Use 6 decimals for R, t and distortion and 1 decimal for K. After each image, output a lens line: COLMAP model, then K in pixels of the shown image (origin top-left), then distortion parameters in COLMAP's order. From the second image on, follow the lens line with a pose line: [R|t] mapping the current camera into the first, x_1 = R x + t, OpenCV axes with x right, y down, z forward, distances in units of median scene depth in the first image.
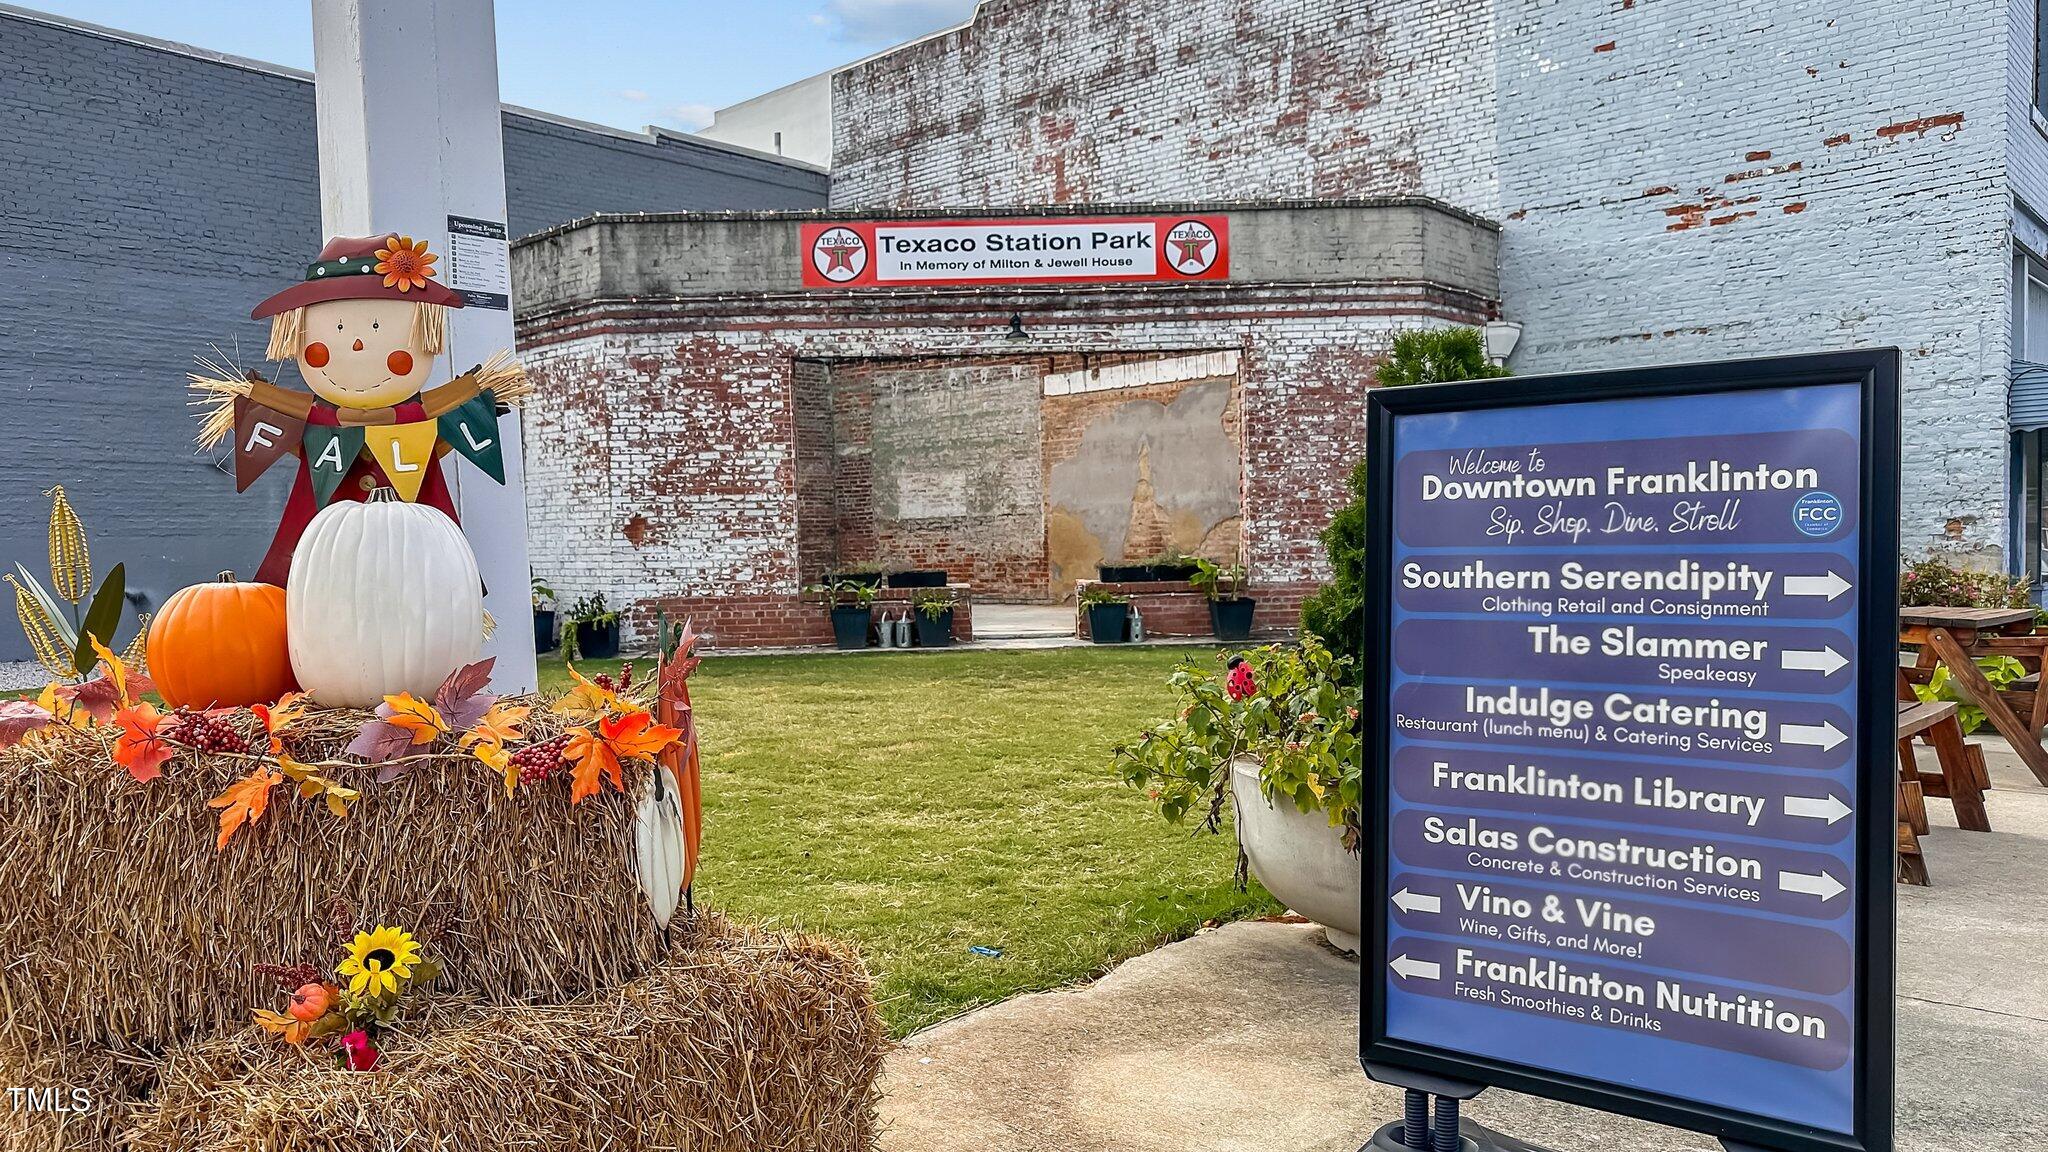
lens RADIAL K [[1449.5, 0, 1023.9], [0, 1449.5, 586.1], [0, 0, 1]] dist [0.001834, -0.001681]
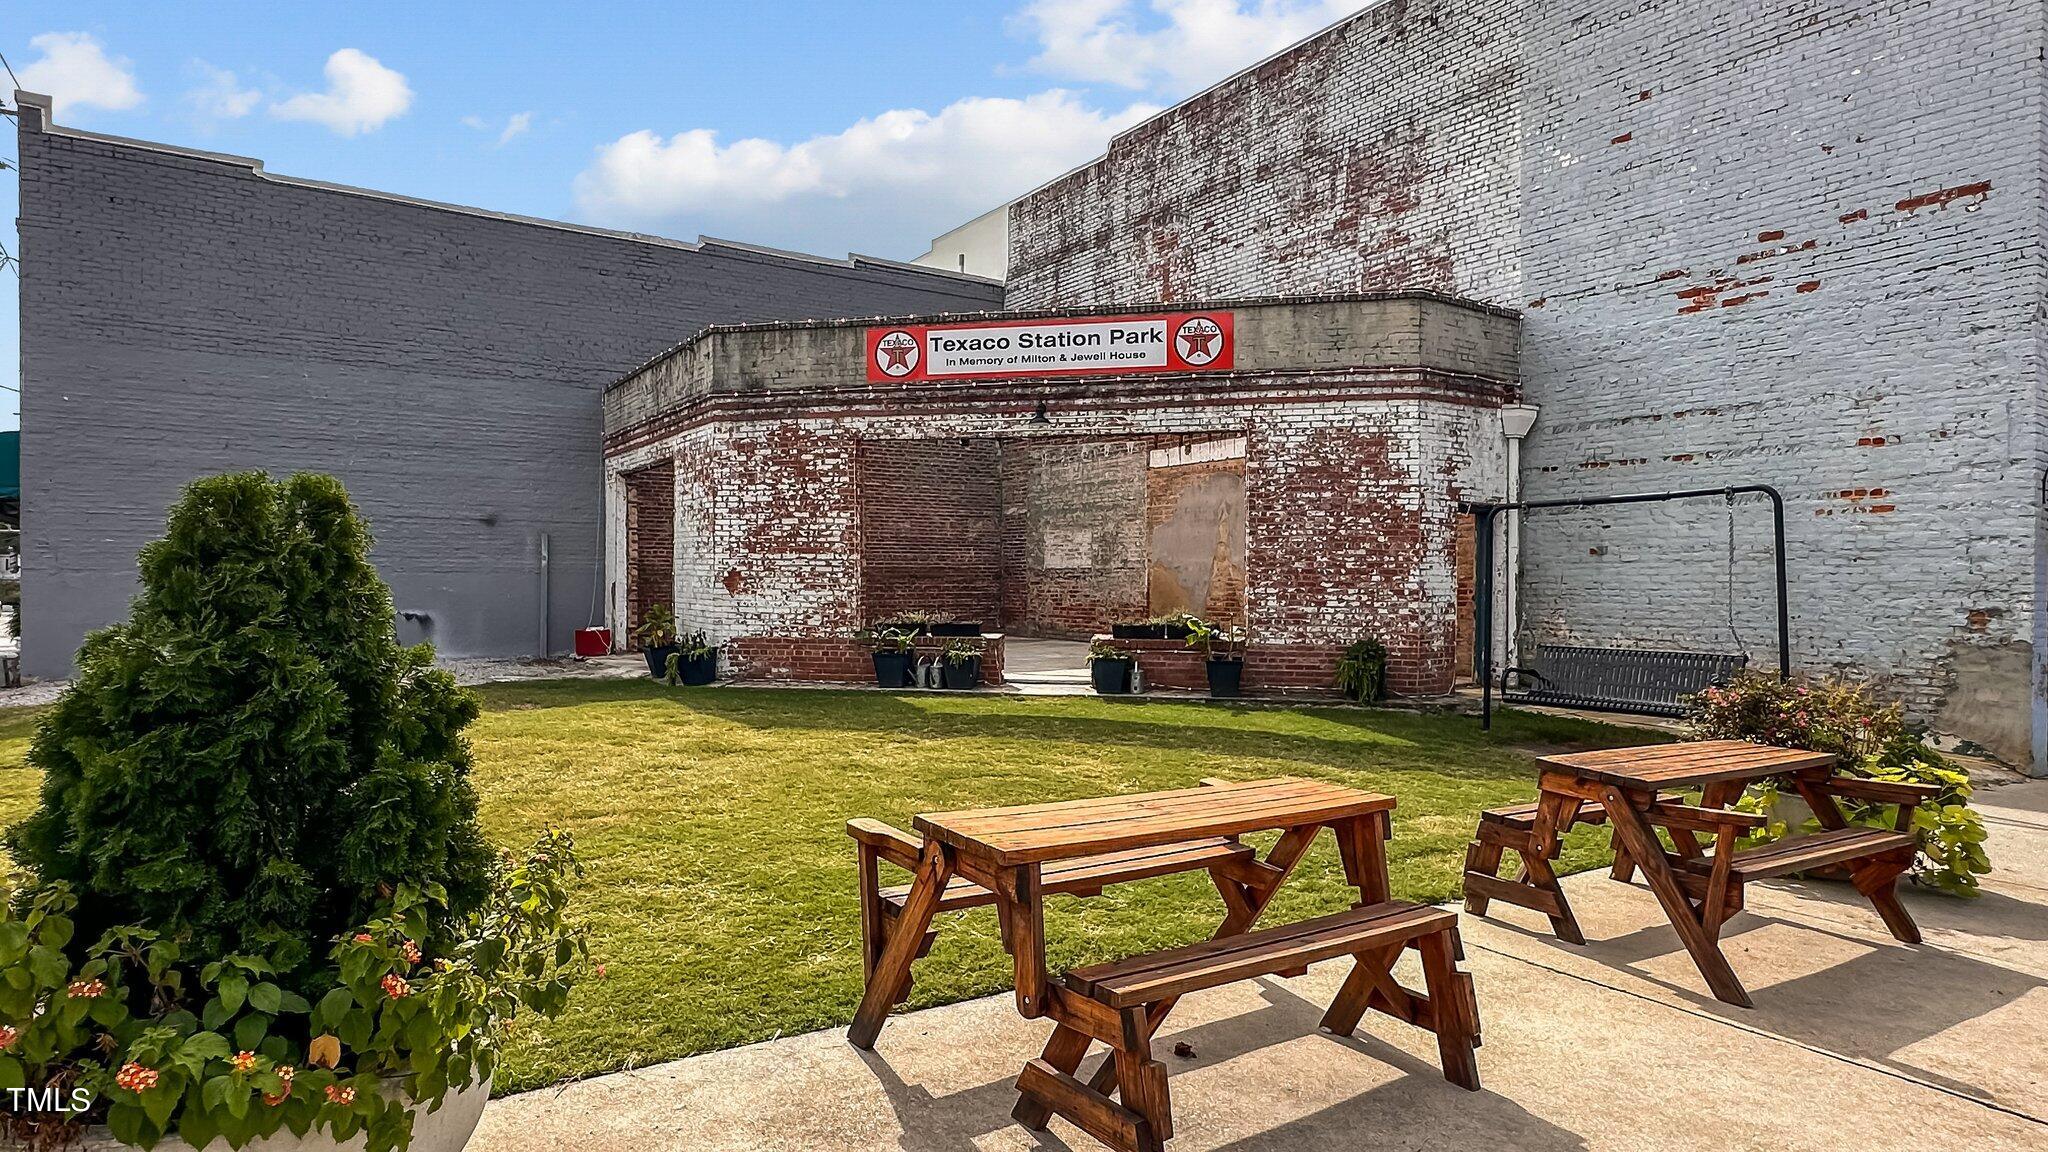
lens RADIAL K [[1140.1, 0, 1023.9], [0, 1140.1, 570.4], [0, 0, 1]] dist [0.005458, -0.004029]
pose [[0.969611, 0.025556, -0.243313, 0.201720], [-0.033208, 0.999073, -0.027397, -0.028644], [0.242387, 0.034644, 0.969561, 0.121892]]
